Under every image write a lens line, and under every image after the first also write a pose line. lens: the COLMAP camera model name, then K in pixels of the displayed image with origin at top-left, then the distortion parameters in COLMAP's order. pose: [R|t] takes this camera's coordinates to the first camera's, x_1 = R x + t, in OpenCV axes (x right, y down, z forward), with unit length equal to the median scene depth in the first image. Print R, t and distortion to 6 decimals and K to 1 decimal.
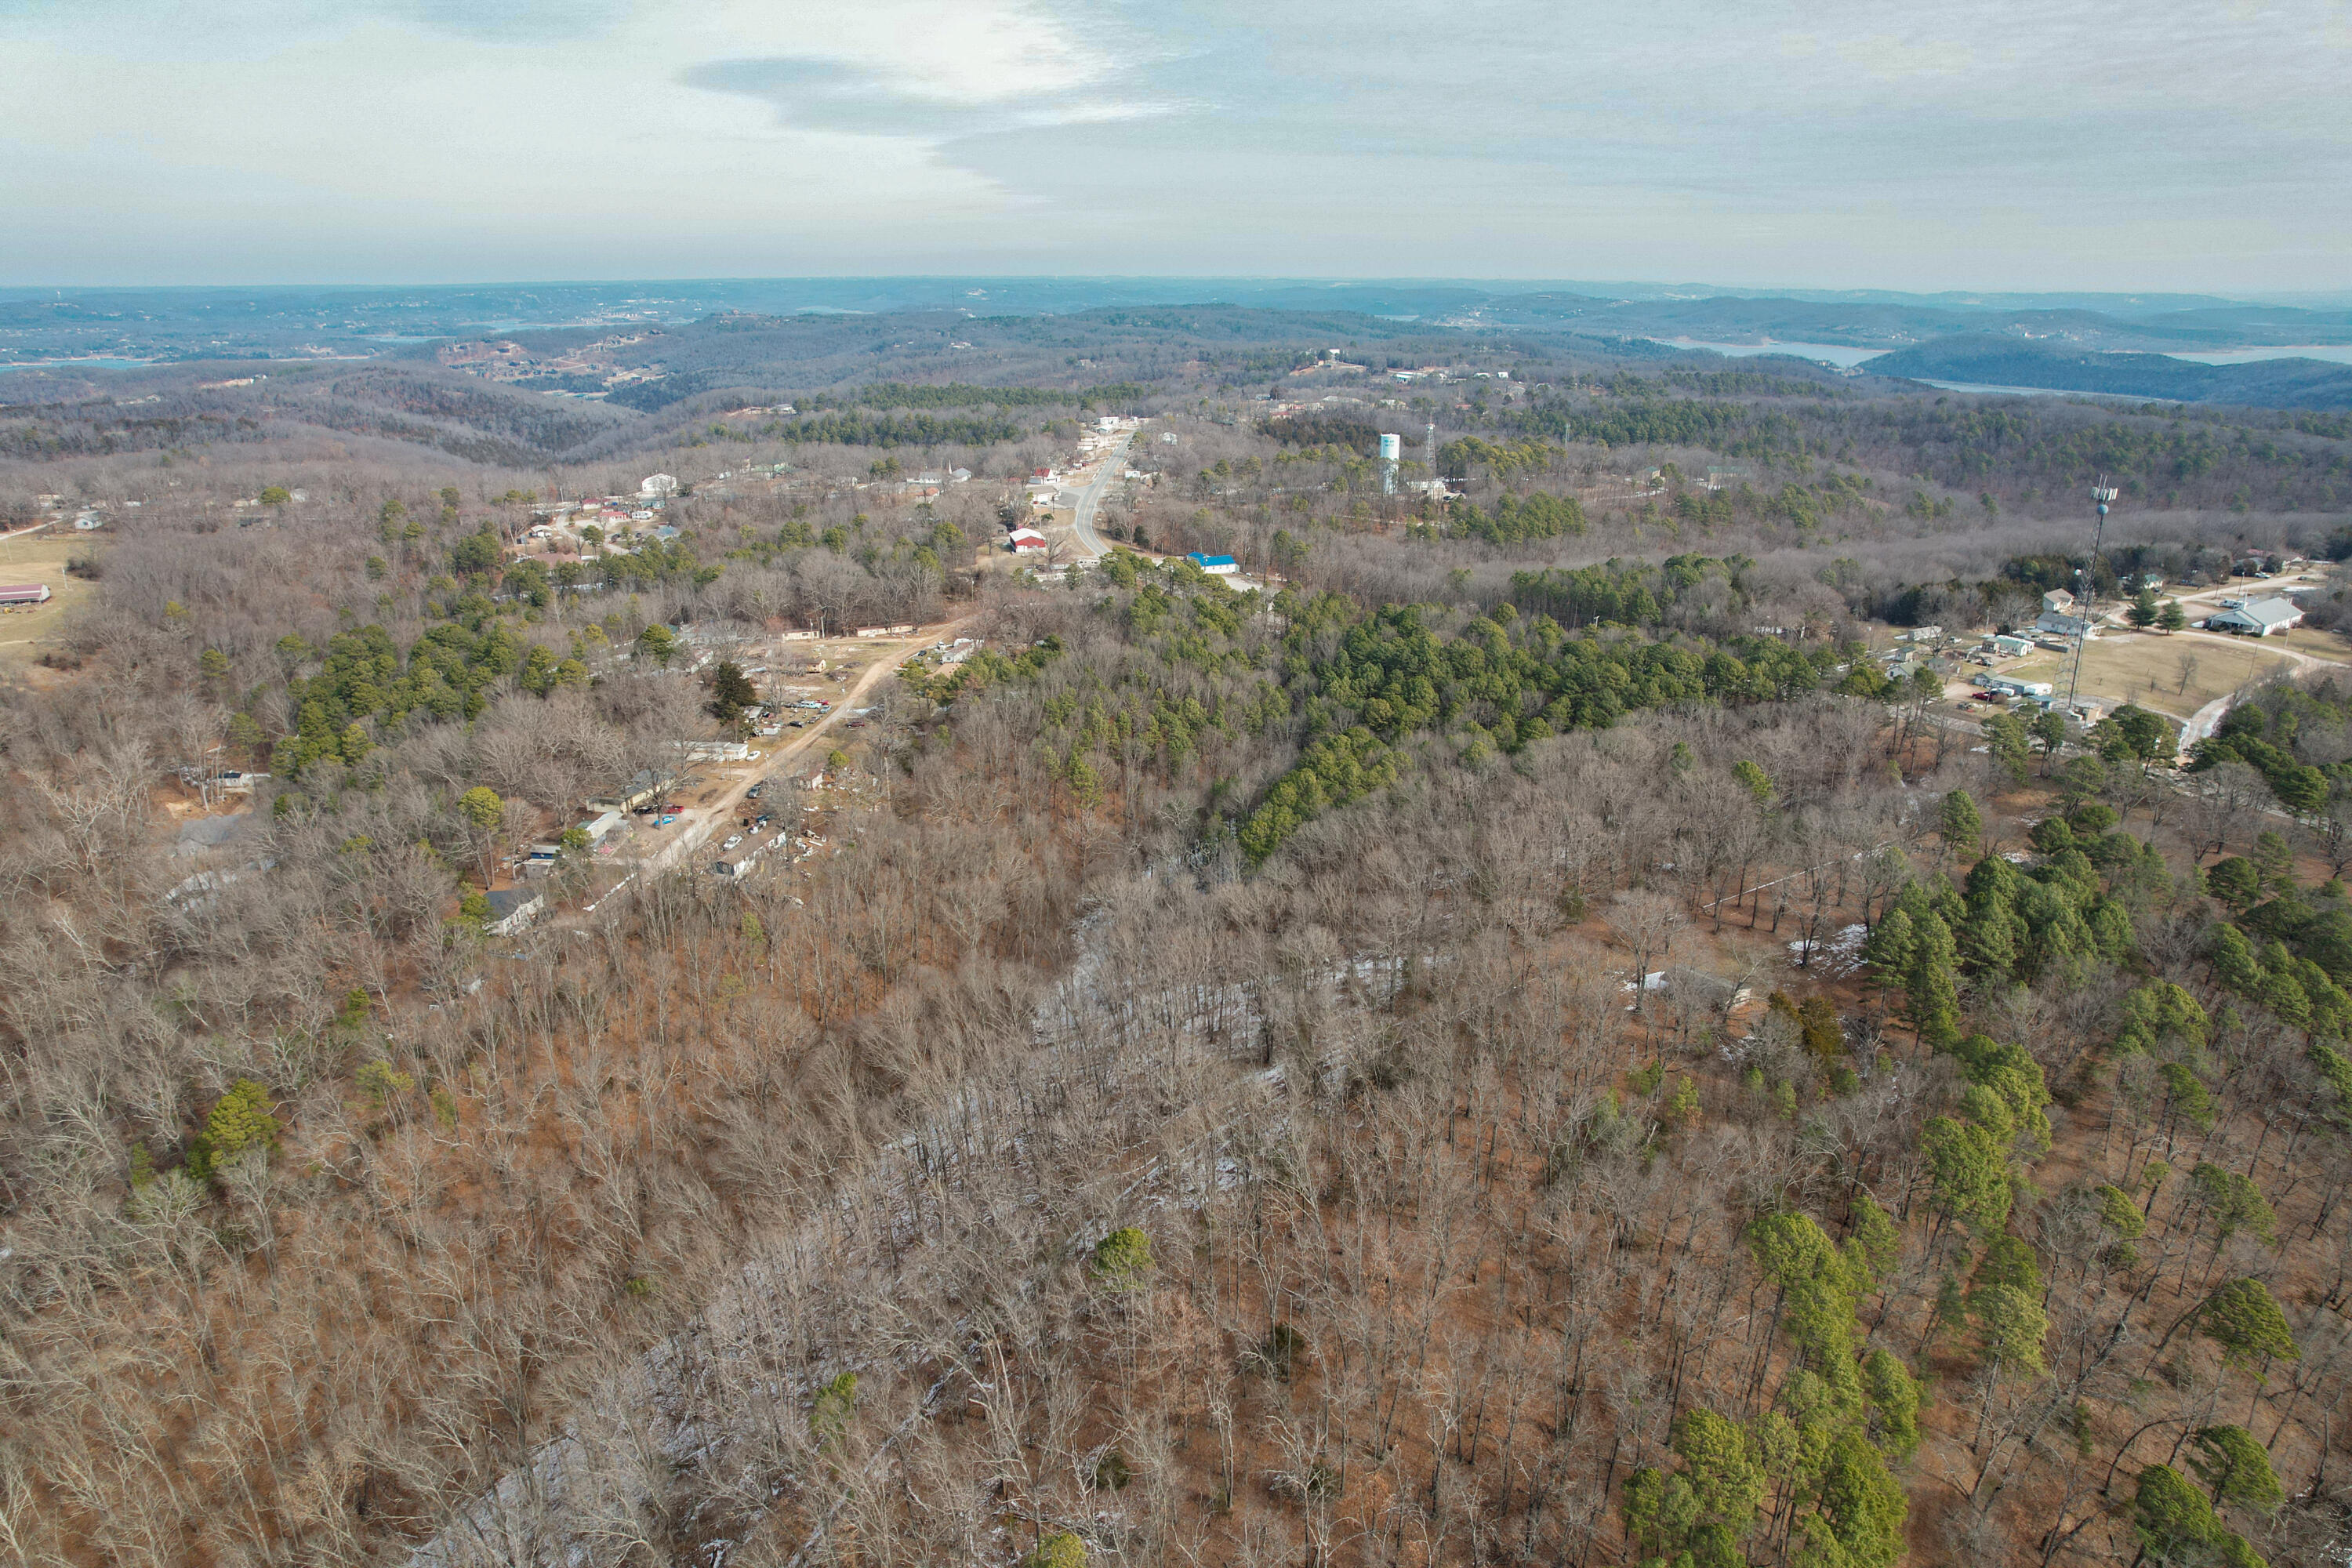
lens RADIAL K [[1491.6, 0, 1175.4], [0, 1491.6, 820.4], [0, 0, 1]] dist [-0.078981, 0.067498]
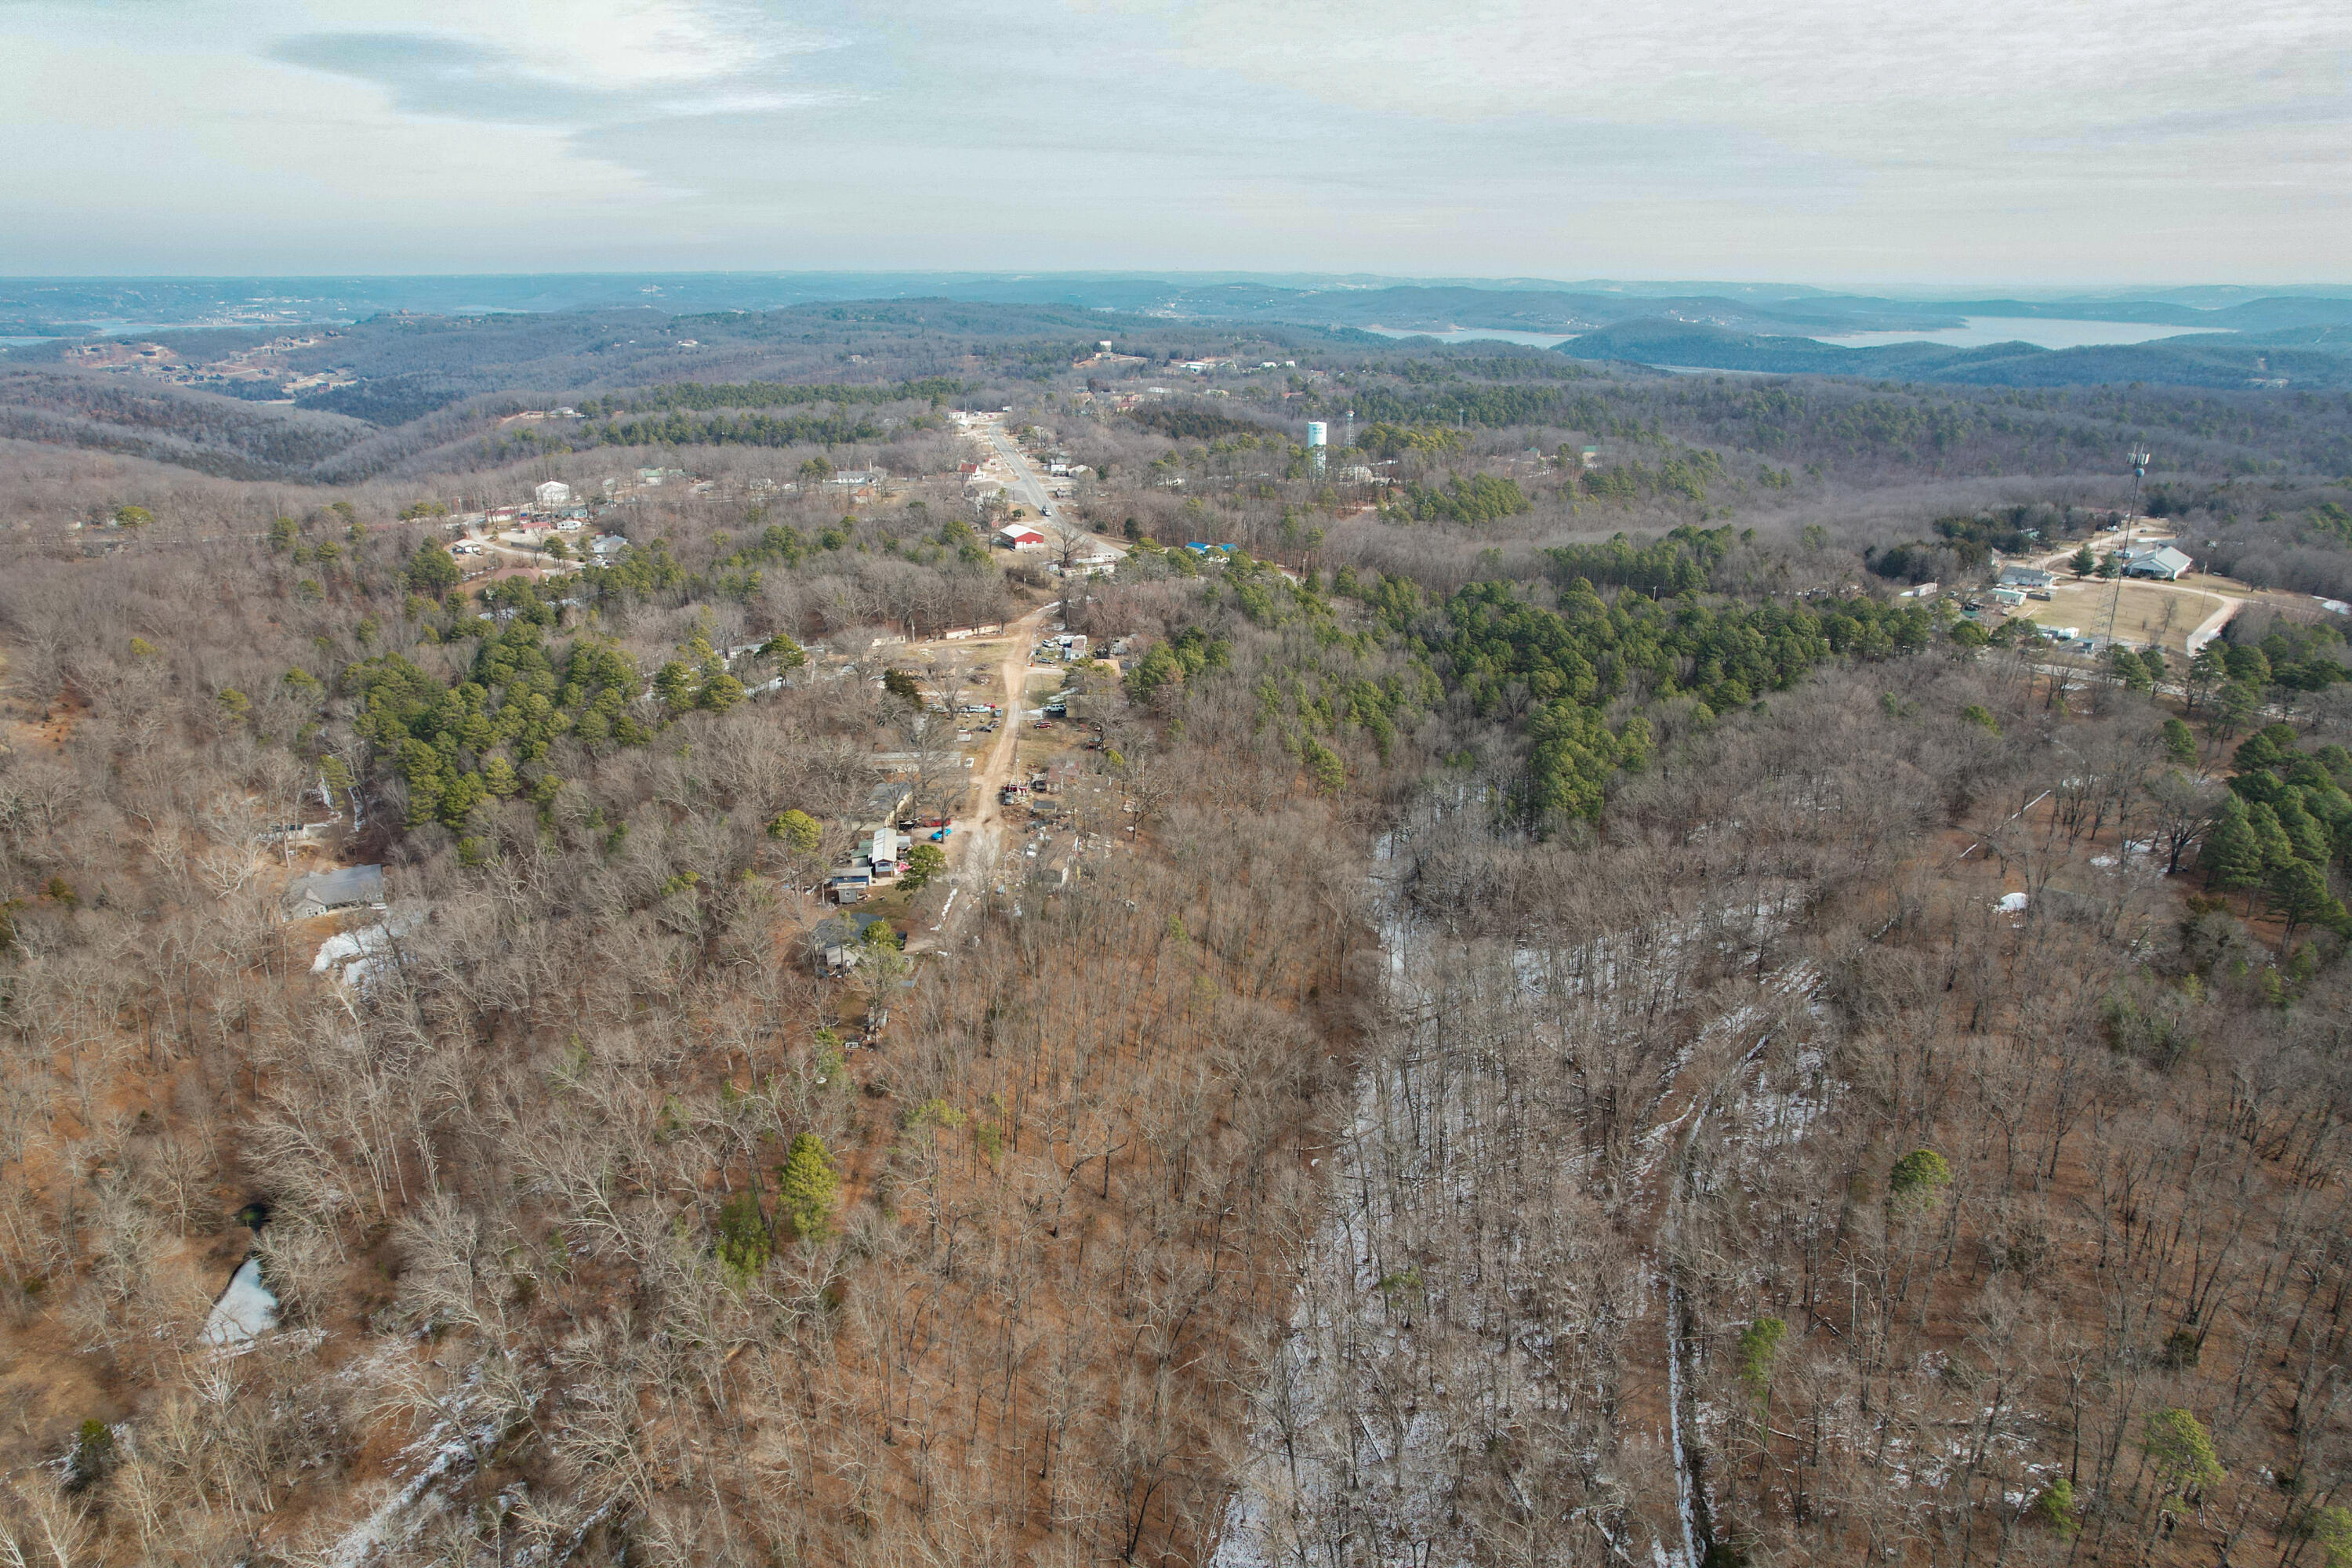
lens RADIAL K [[1491.6, 0, 1175.4], [0, 1491.6, 820.4], [0, 0, 1]] dist [-0.078981, 0.067498]
pose [[0.978253, -0.072011, 0.194514, -0.116576], [0.071249, 0.997399, 0.010921, -0.002633], [-0.194794, 0.003176, 0.980839, 0.010187]]
